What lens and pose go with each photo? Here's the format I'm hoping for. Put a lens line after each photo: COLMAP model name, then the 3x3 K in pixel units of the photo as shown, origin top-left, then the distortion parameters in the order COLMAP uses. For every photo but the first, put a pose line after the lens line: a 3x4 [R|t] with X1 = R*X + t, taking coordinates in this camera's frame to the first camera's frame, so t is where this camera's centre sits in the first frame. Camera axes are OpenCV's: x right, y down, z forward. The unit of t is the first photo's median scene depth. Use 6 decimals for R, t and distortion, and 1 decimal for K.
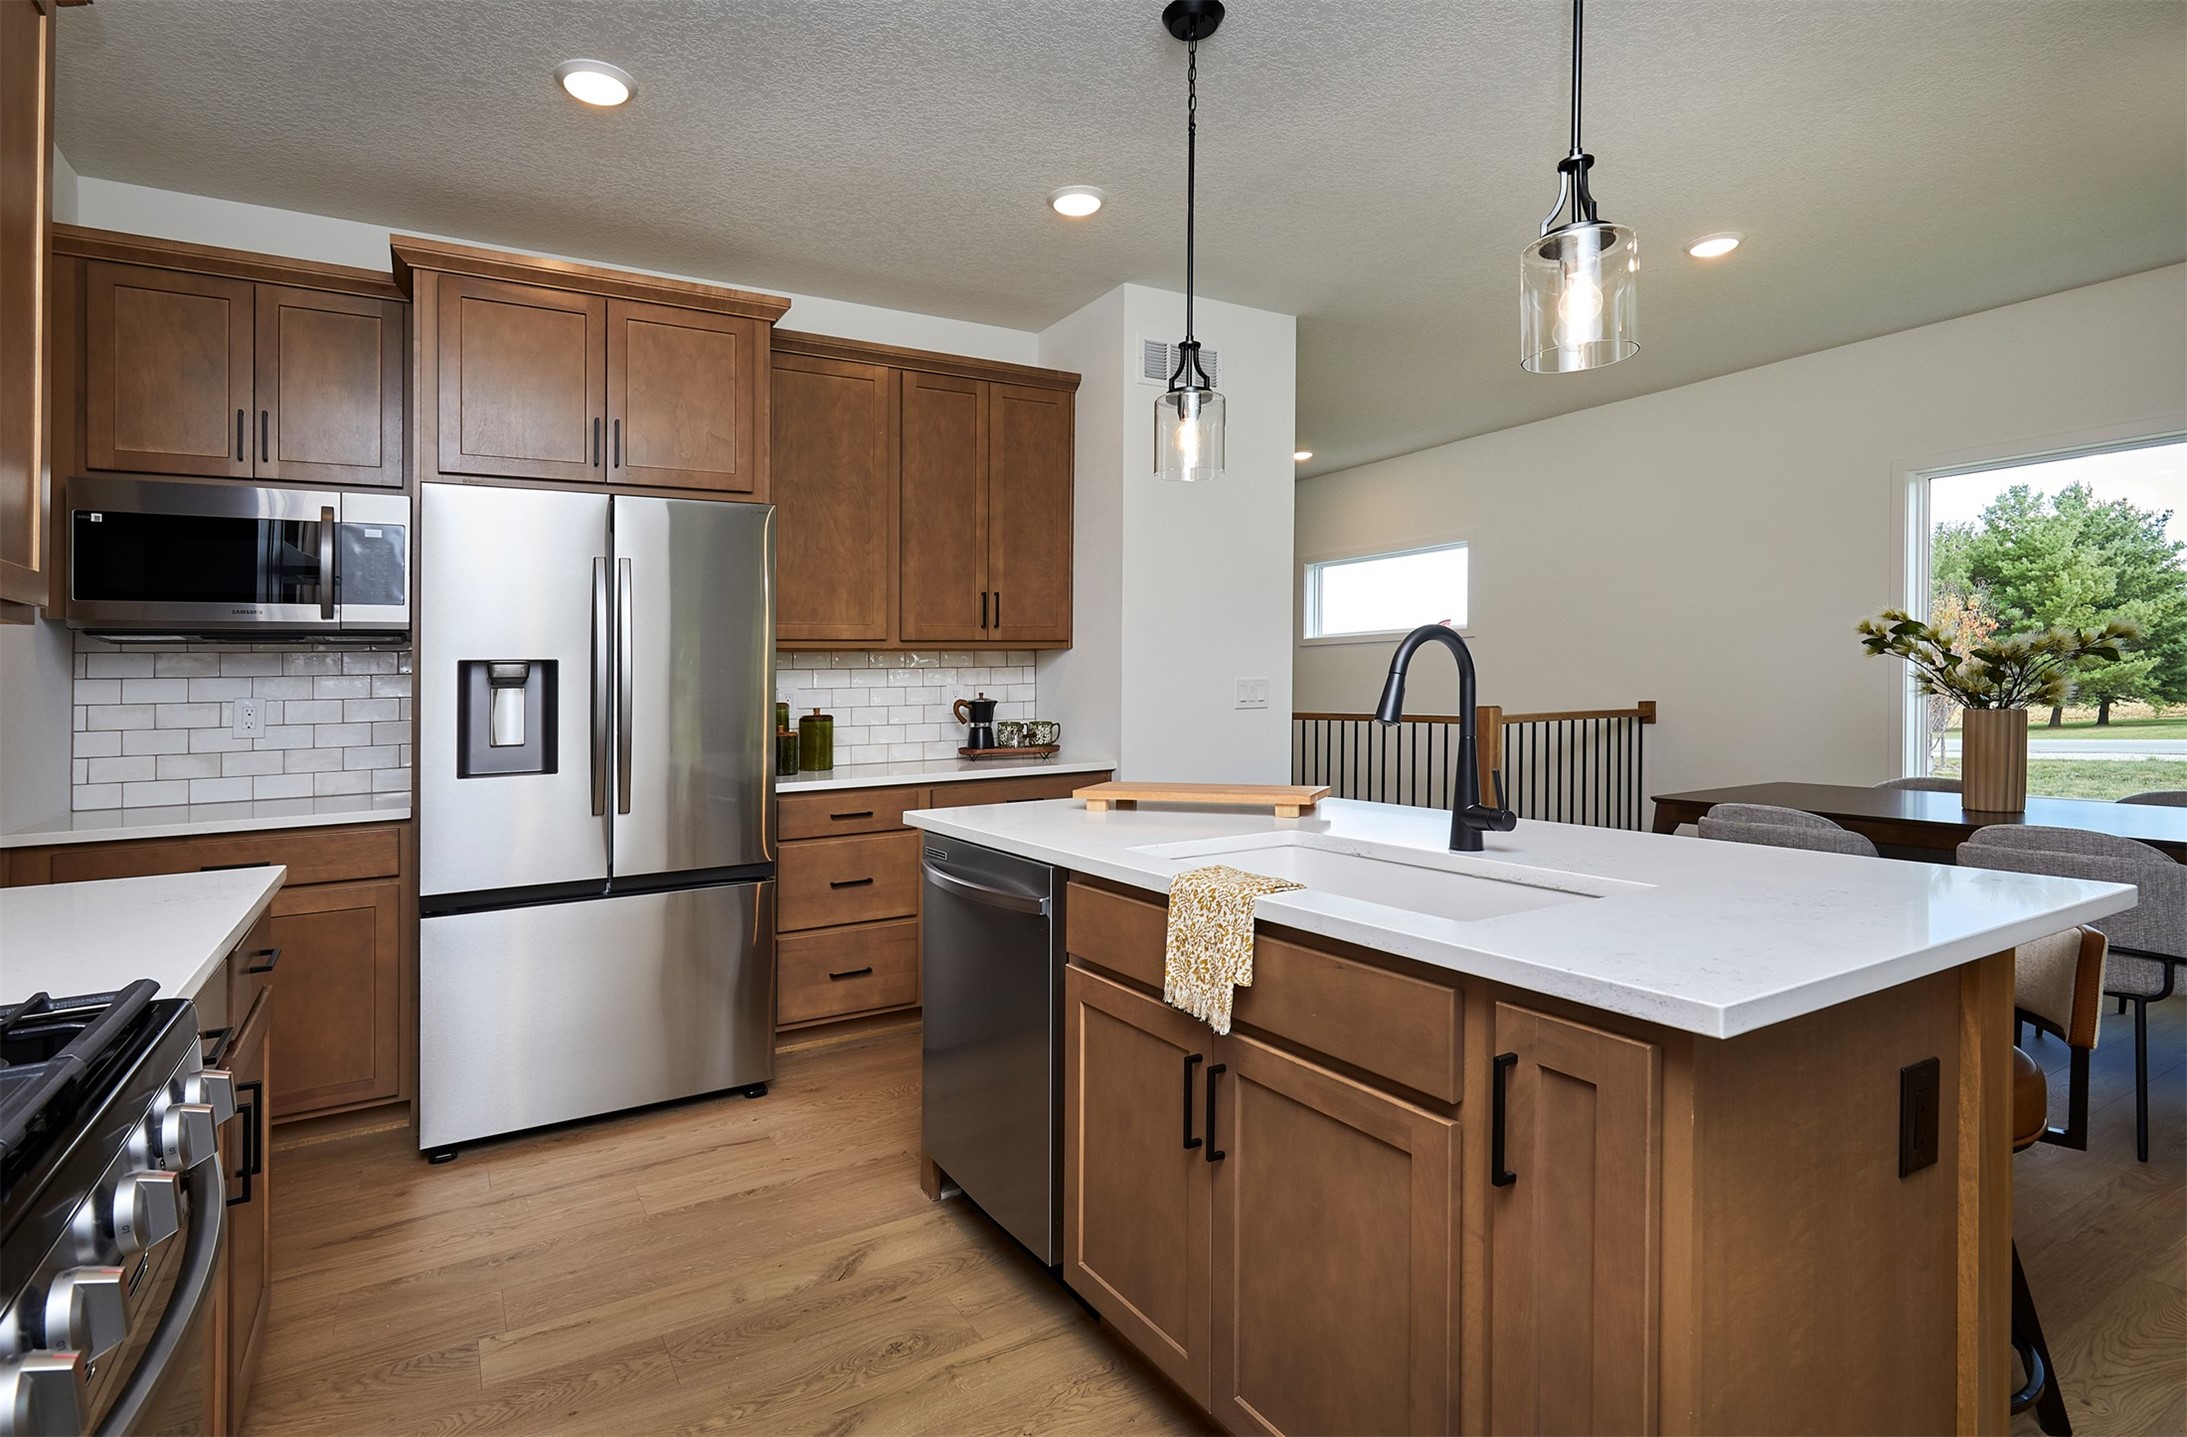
lens RADIAL K [[1115.2, 0, 1092.0], [0, 1115.2, 700.1], [0, 0, 1]] dist [0.111832, 0.000035]
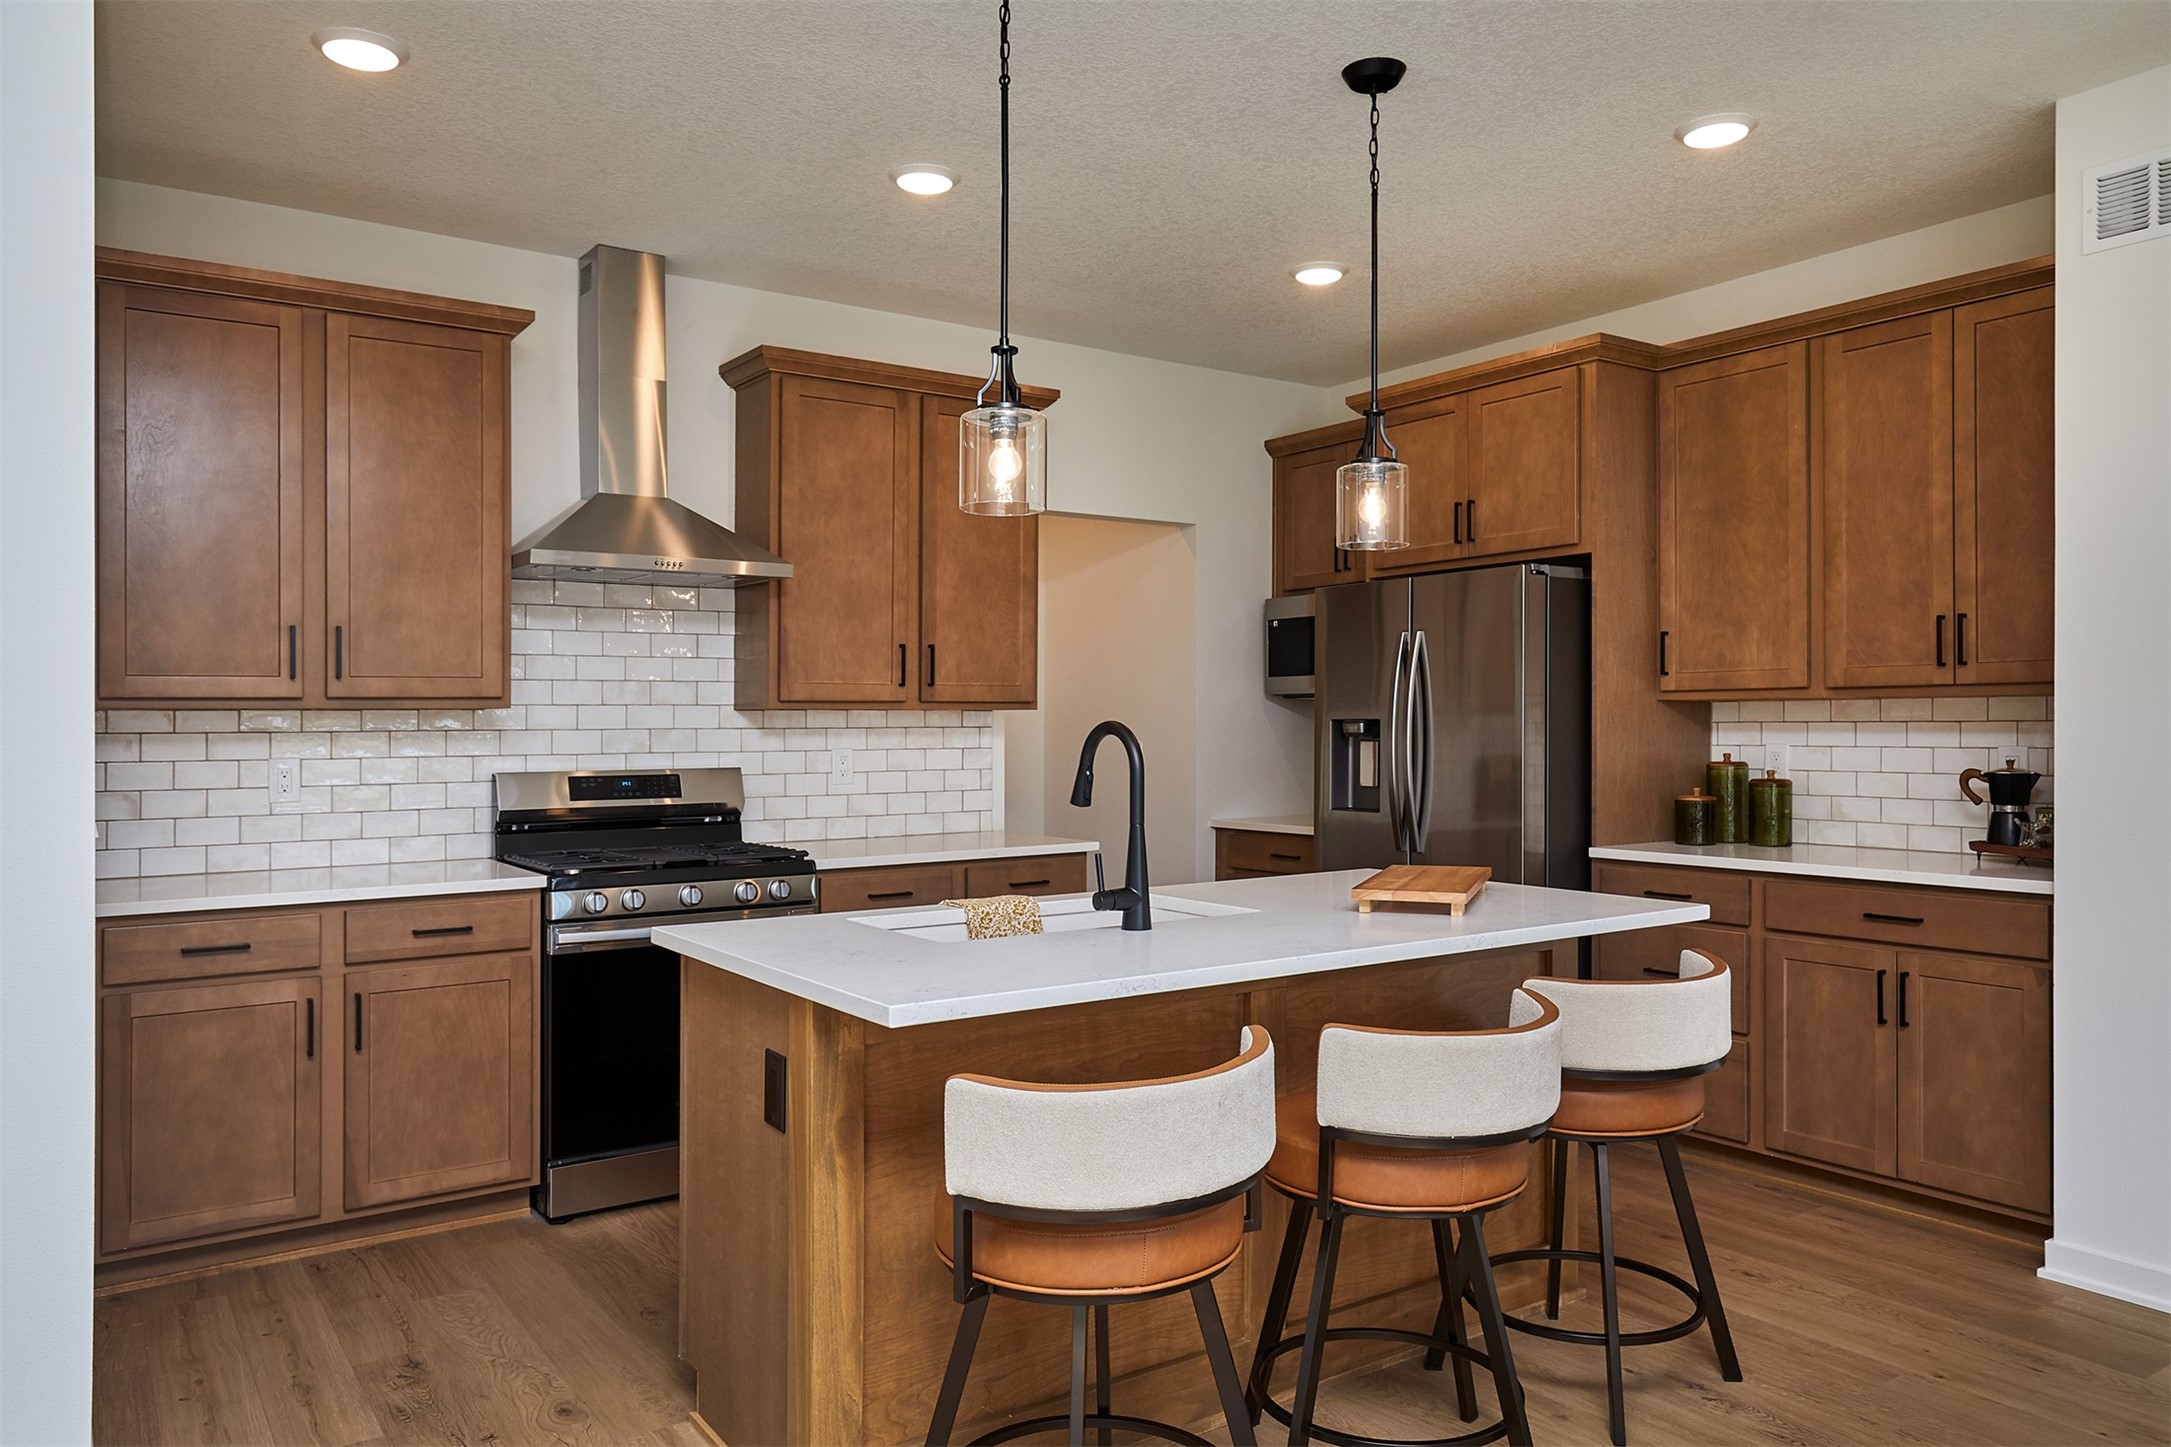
lens RADIAL K [[1507.4, 0, 1091.5], [0, 1507.4, 731.0], [0, 0, 1]] dist [0.003113, 0.003462]
pose [[0.080417, 0.028053, -0.996366, 0.802269], [-0.011533, 0.999563, 0.027212, -0.045185], [0.996695, 0.009303, 0.080705, 0.410099]]
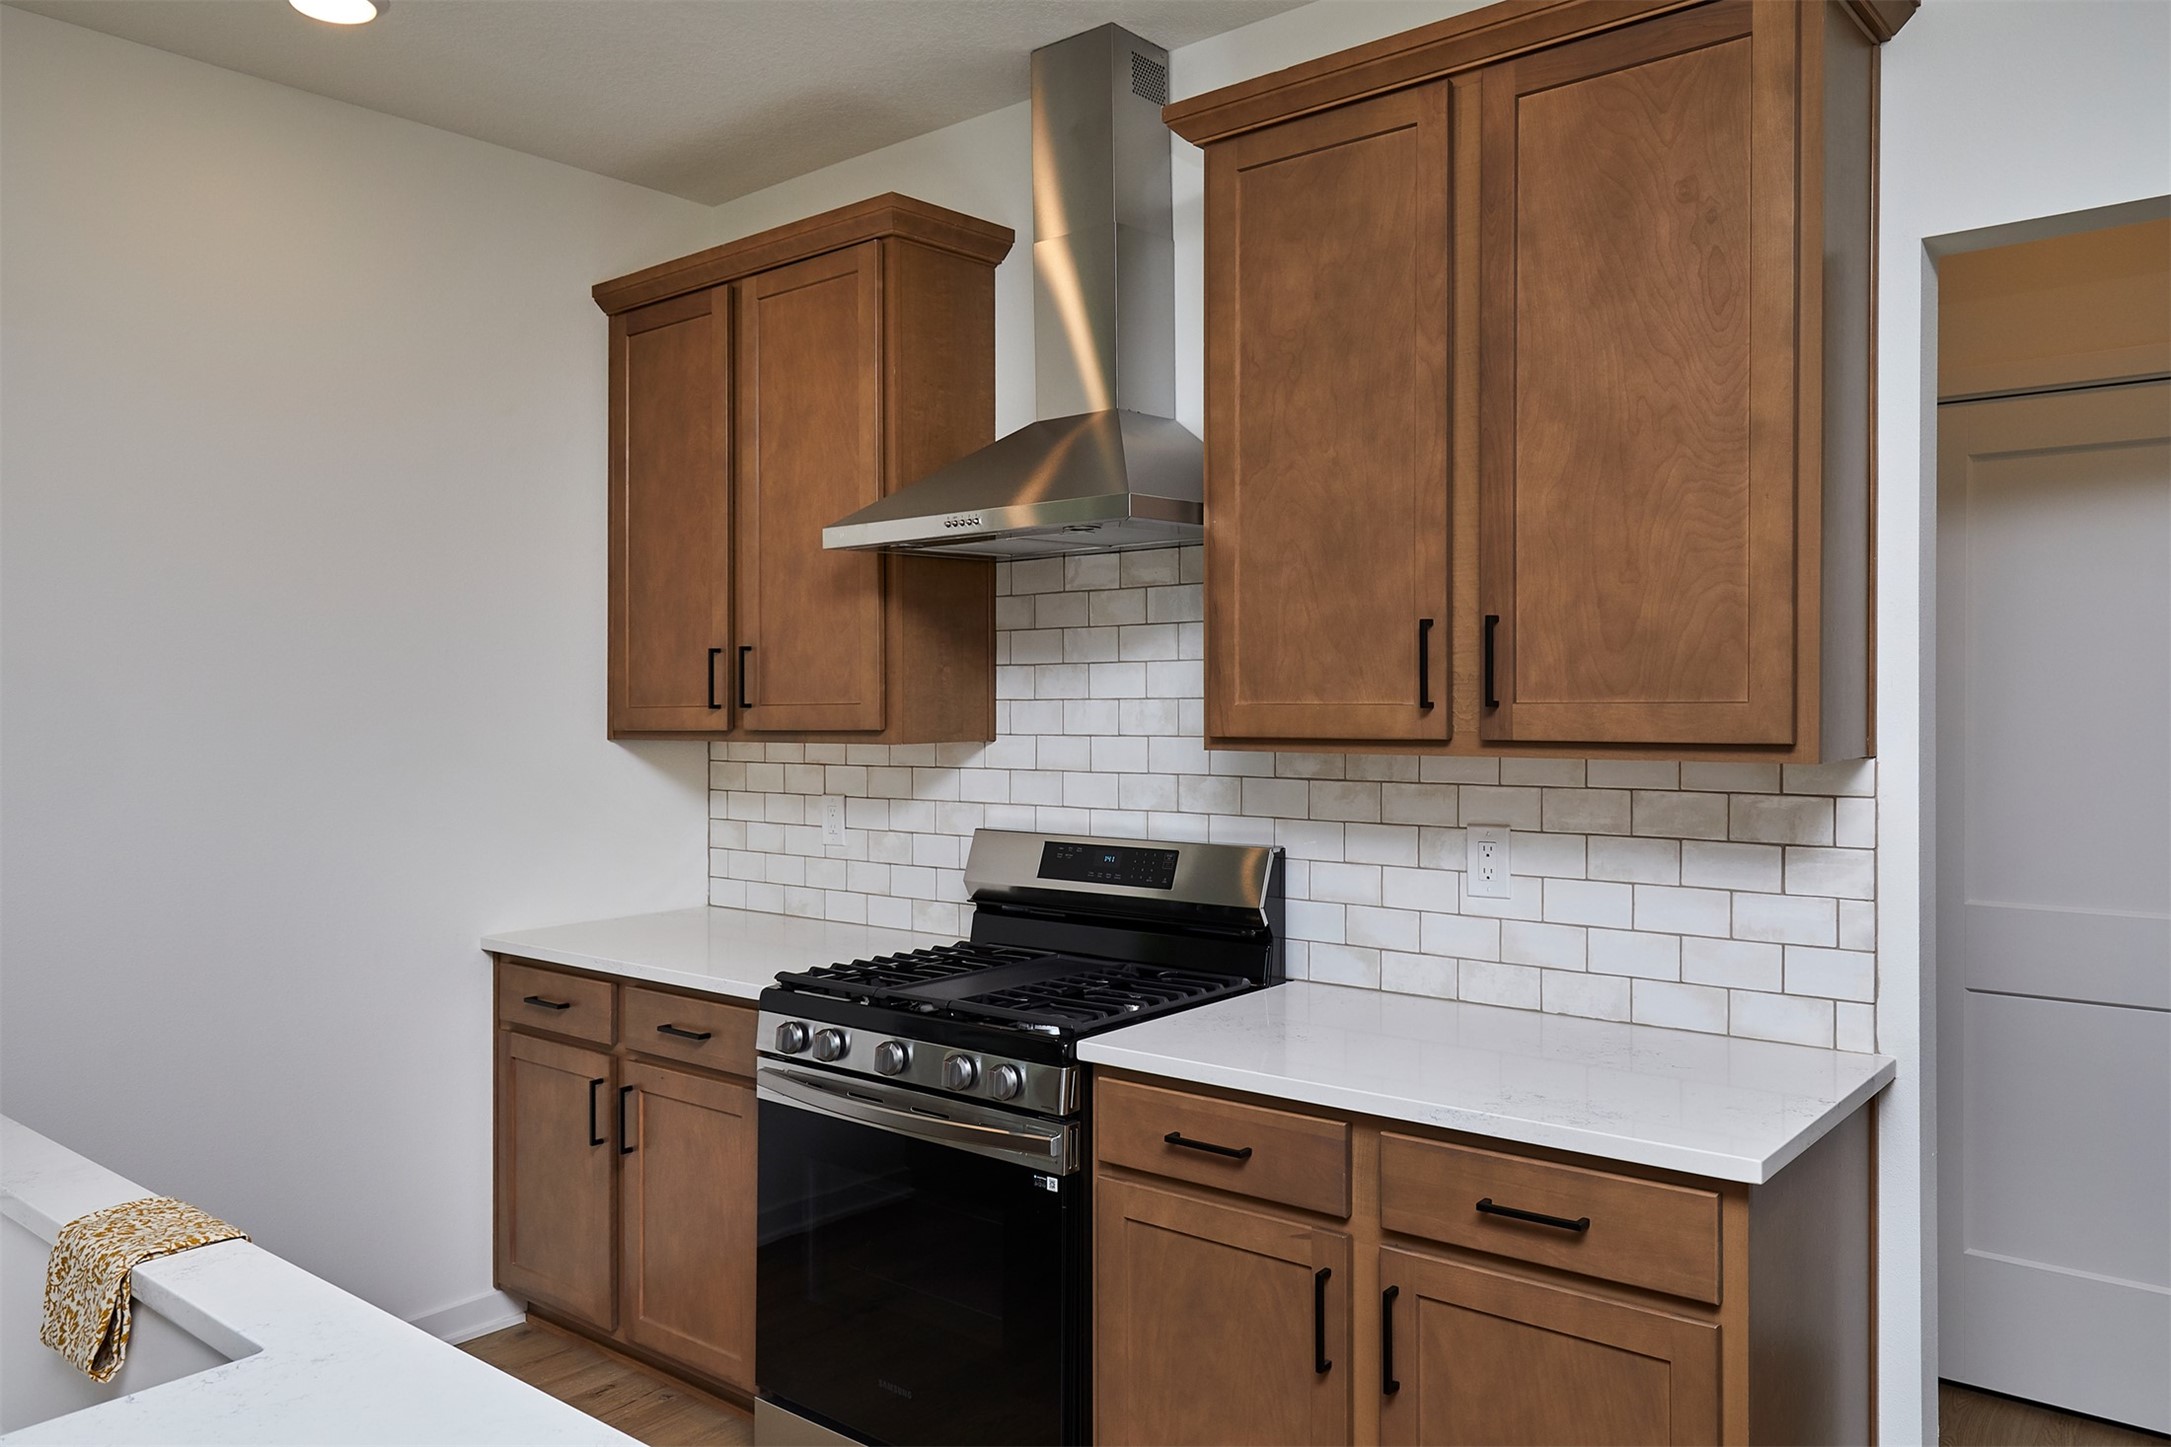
lens RADIAL K [[1567.1, 0, 1085.1], [0, 1567.1, 690.5], [0, 0, 1]] dist [0.004315, 0.001563]
pose [[-0.944136, 0.032210, -0.327977, -0.051109], [0.027200, 0.999433, 0.019851, -0.067181], [0.328430, 0.009821, -0.944477, 0.848722]]
